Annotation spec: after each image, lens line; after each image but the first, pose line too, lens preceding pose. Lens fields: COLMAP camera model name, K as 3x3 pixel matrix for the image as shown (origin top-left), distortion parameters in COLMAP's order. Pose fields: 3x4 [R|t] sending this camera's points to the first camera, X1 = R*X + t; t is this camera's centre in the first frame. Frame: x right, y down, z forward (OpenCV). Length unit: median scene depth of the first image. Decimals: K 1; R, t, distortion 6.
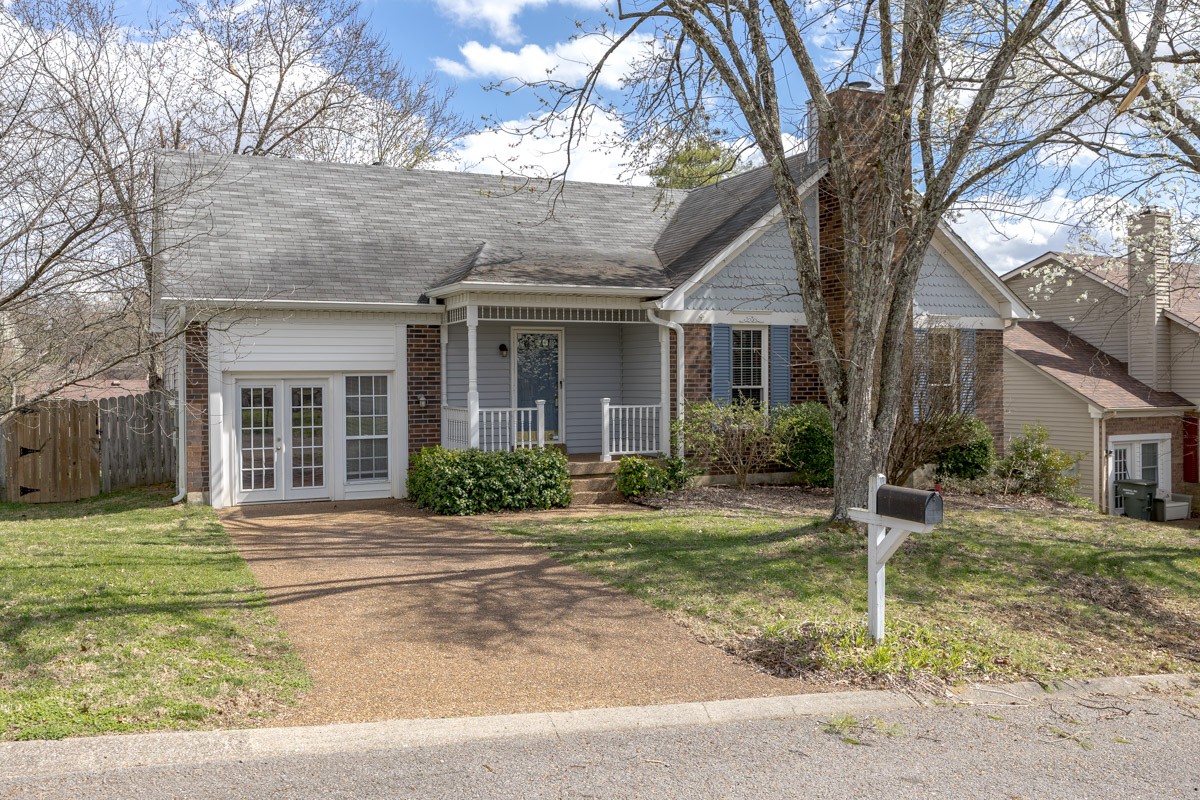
lens RADIAL K [[552.0, 0, 601.4], [0, 552.0, 404.3], [0, 0, 1]] dist [-0.015084, 0.000142]
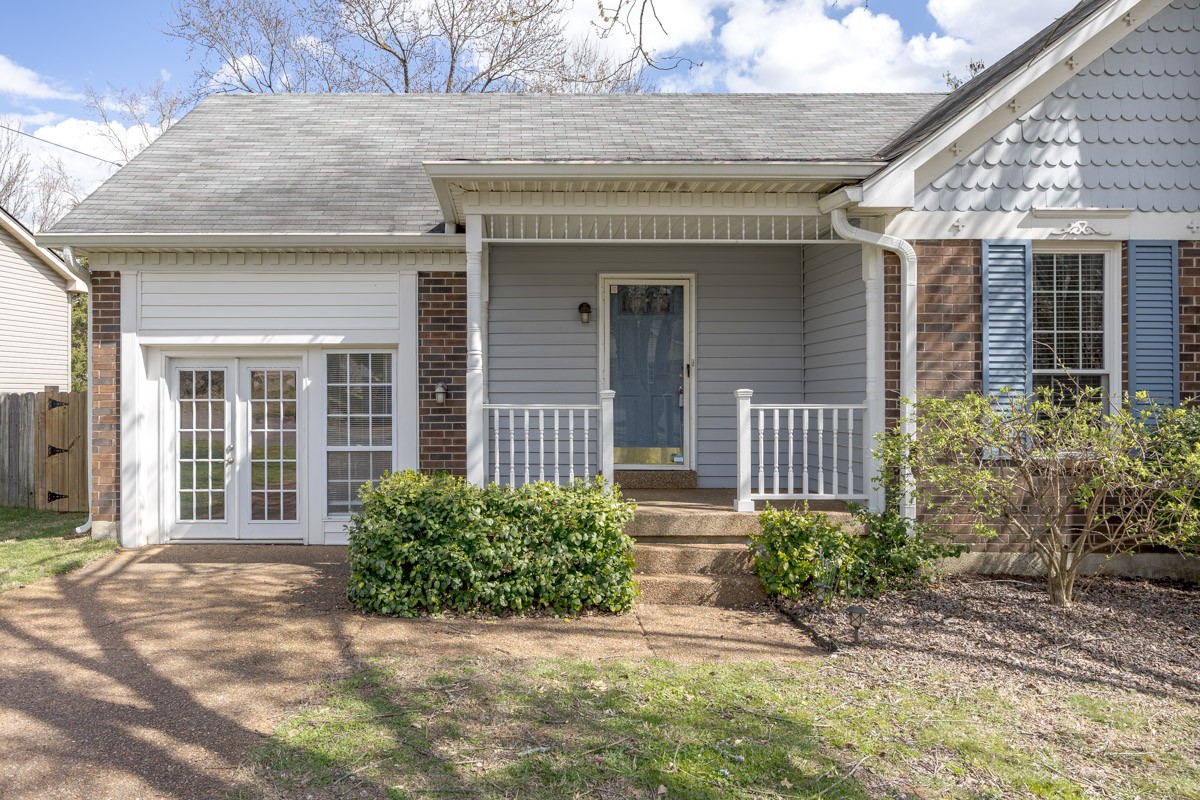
lens RADIAL K [[602.0, 0, 600.3], [0, 602.0, 401.6], [0, 0, 1]] dist [-0.004677, -0.000740]
pose [[0.929345, 0.007467, -0.369137, 0.092820], [-0.015084, 0.999729, -0.017753, 0.012721], [0.368904, 0.022067, 0.929205, 0.435030]]
